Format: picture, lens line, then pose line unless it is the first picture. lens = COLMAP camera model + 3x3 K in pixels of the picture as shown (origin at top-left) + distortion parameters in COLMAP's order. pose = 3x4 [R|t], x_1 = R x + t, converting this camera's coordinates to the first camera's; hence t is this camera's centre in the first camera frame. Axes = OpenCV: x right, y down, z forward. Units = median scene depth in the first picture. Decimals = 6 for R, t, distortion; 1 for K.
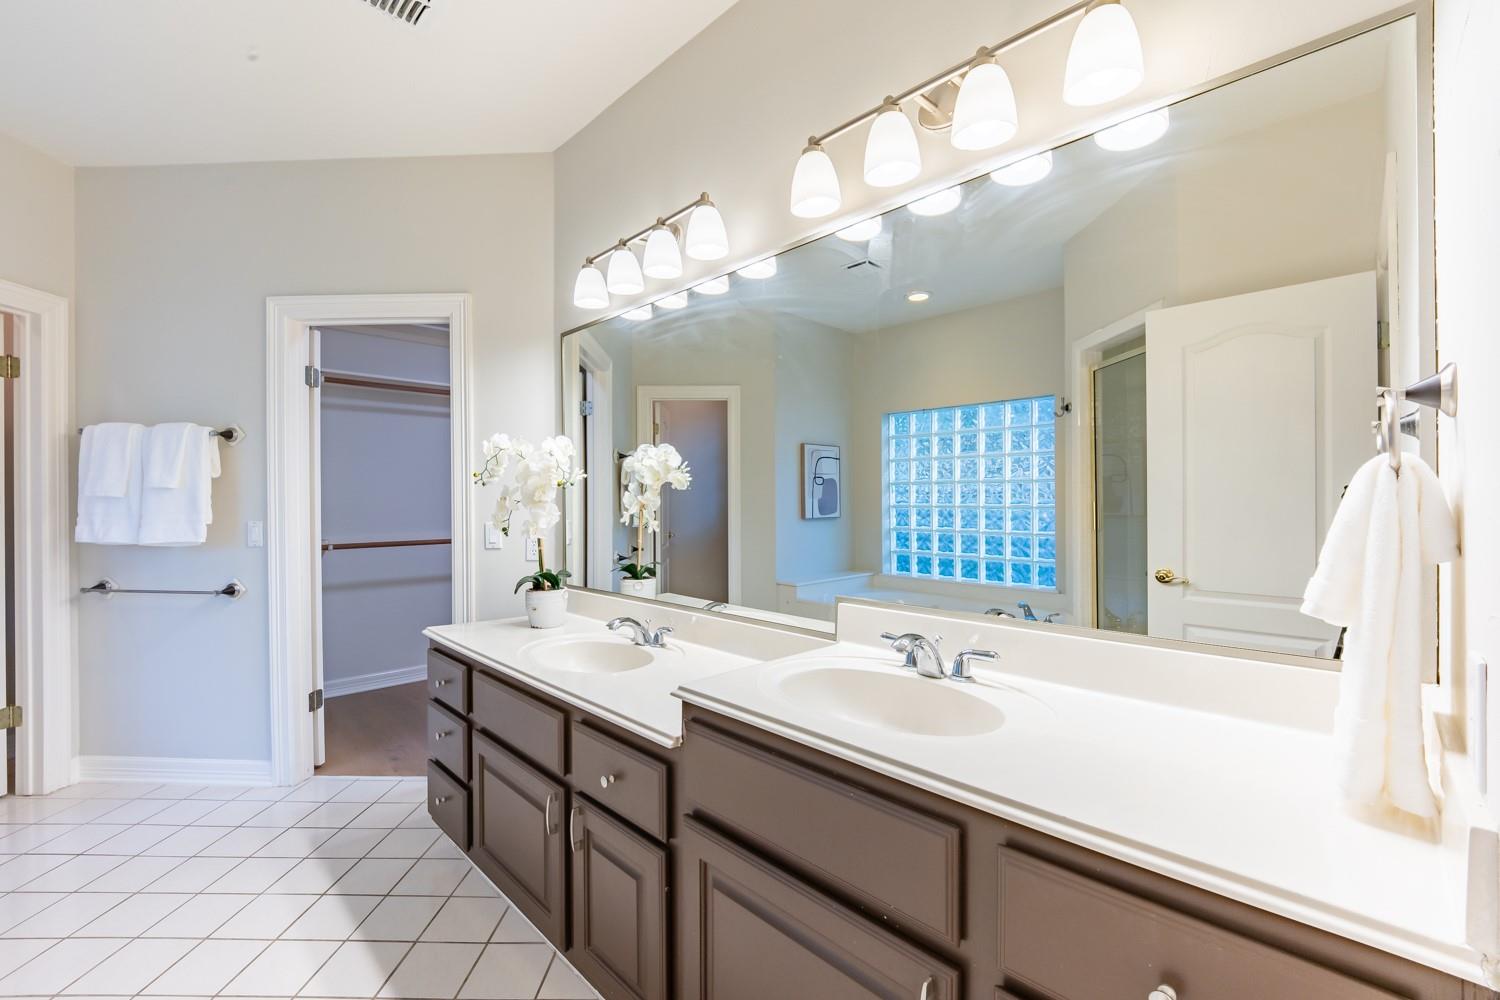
lens RADIAL K [[618.5, 0, 750.0], [0, 618.5, 500.0], [0, 0, 1]] dist [0.013721, -0.016683]
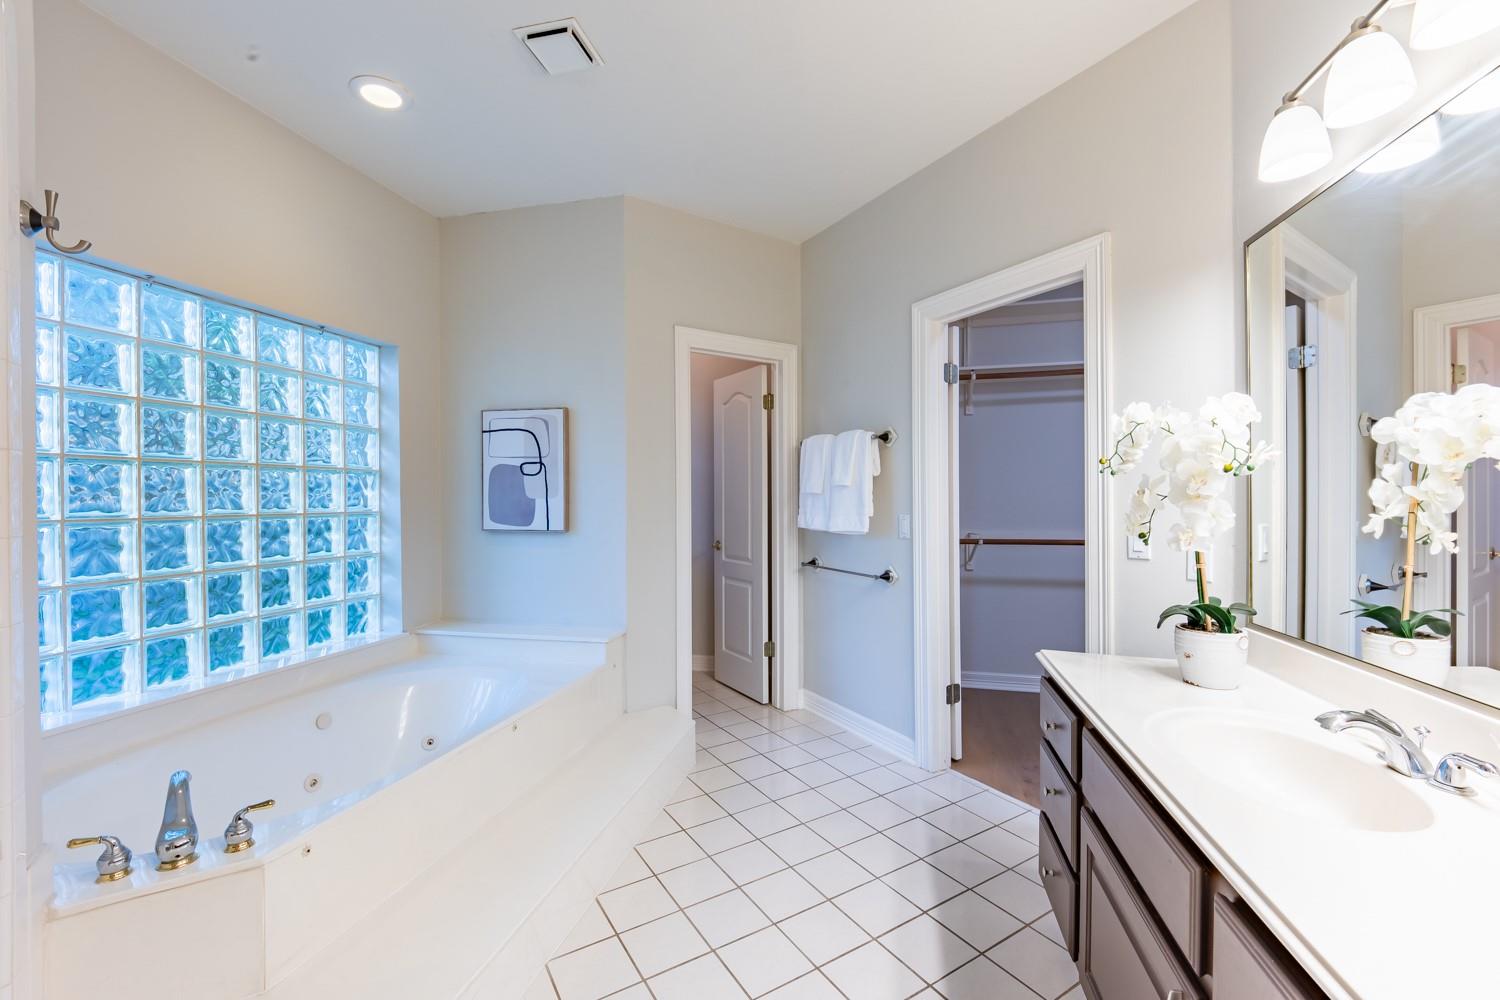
lens RADIAL K [[618.5, 0, 750.0], [0, 618.5, 500.0], [0, 0, 1]] dist [0.013721, -0.016683]
pose [[0.530202, 0.004216, -0.847861, -0.024349], [0.002172, 0.999978, 0.006331, 0.000920], [0.847869, -0.005198, 0.530181, 0.204191]]
